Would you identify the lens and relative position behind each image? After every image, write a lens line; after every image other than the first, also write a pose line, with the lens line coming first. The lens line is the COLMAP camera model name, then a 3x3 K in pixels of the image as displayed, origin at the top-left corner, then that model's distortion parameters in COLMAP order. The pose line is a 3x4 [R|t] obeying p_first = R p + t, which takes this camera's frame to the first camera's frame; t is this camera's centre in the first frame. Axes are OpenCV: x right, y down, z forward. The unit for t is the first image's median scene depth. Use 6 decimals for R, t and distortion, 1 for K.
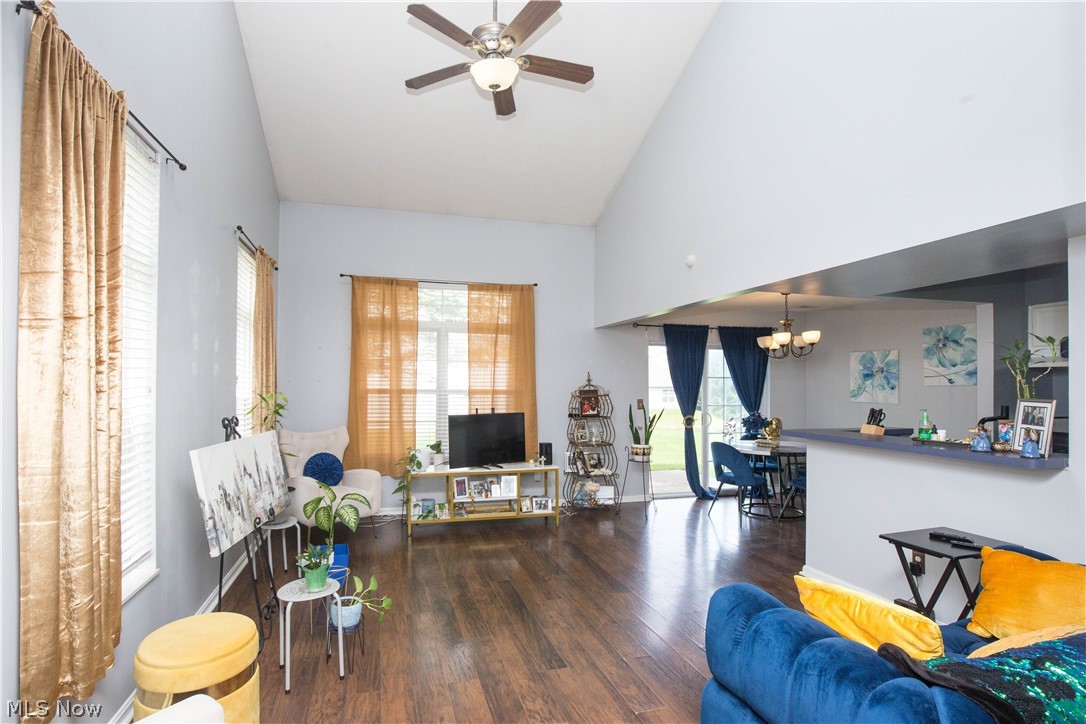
lens RADIAL K [[503.3, 0, 519.7], [0, 503.3, 381.7], [0, 0, 1]] dist [-0.011670, 0.000014]
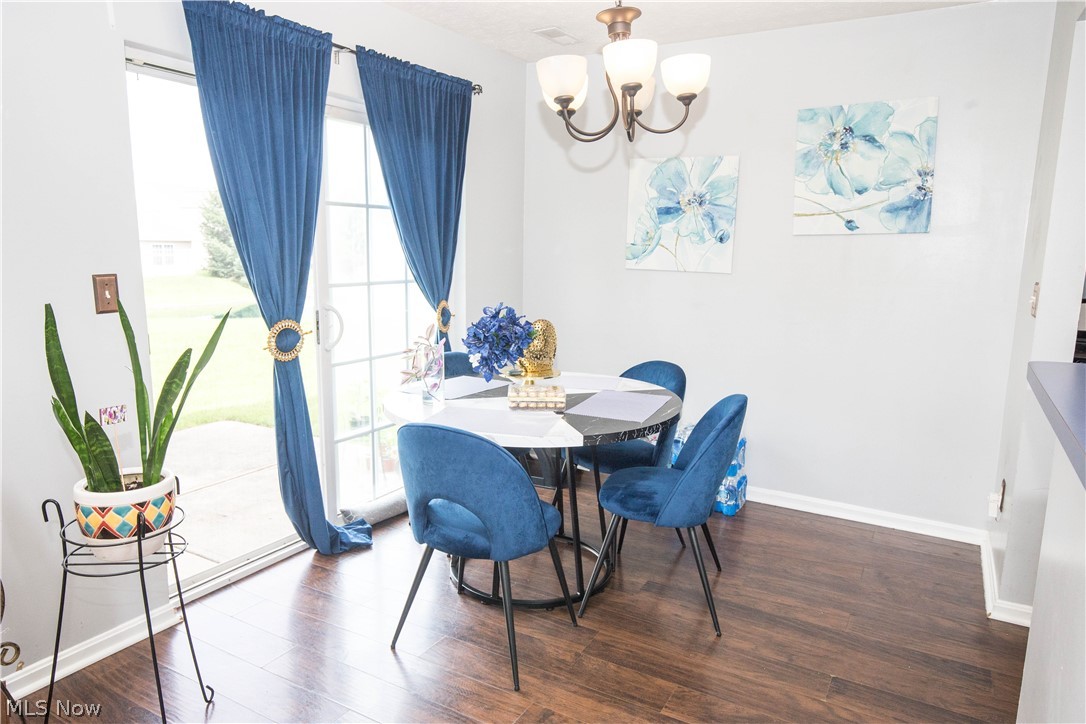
lens RADIAL K [[702.6, 0, 540.5], [0, 702.6, 353.3], [0, 0, 1]] dist [-0.003585, -0.000411]
pose [[0.708710, -0.103542, 0.697860, 0.154969], [-0.016805, 0.986413, 0.163421, 0.013437], [-0.705300, -0.127545, 0.697341, 0.635885]]
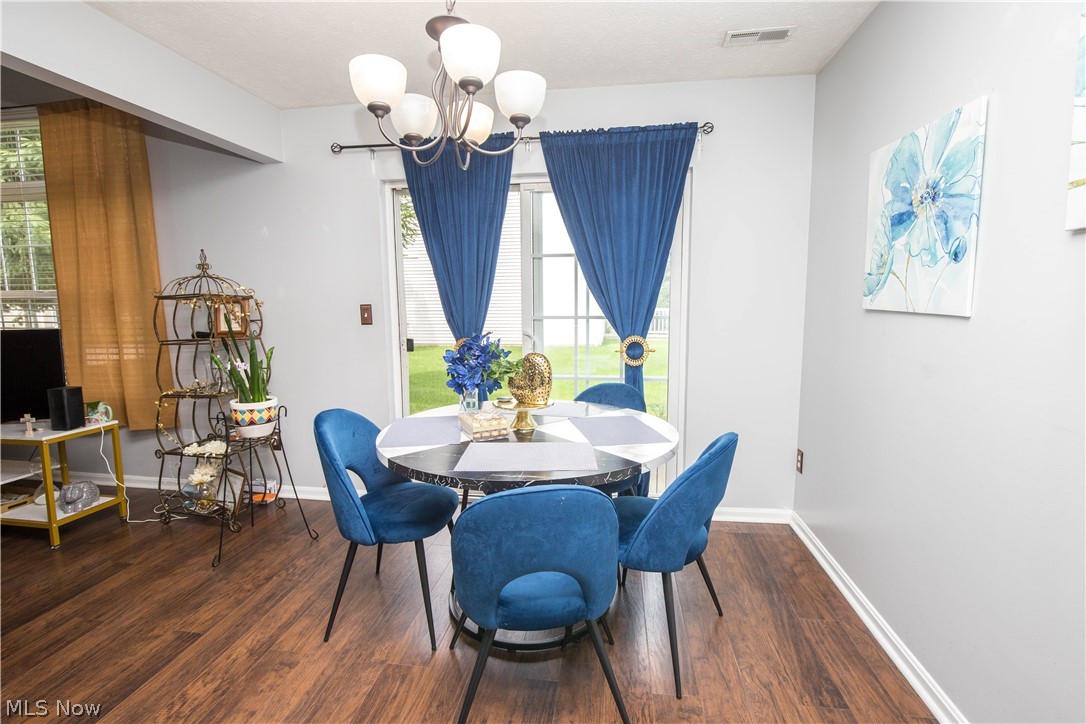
lens RADIAL K [[503.3, 0, 542.6], [0, 503.3, 351.4], [0, 0, 1]] dist [-0.011670, 0.000014]
pose [[0.923135, 0.030601, -0.383256, 0.634591], [0.012600, 0.993884, 0.109704, 0.031051], [0.384270, -0.106101, 0.917104, 0.659459]]
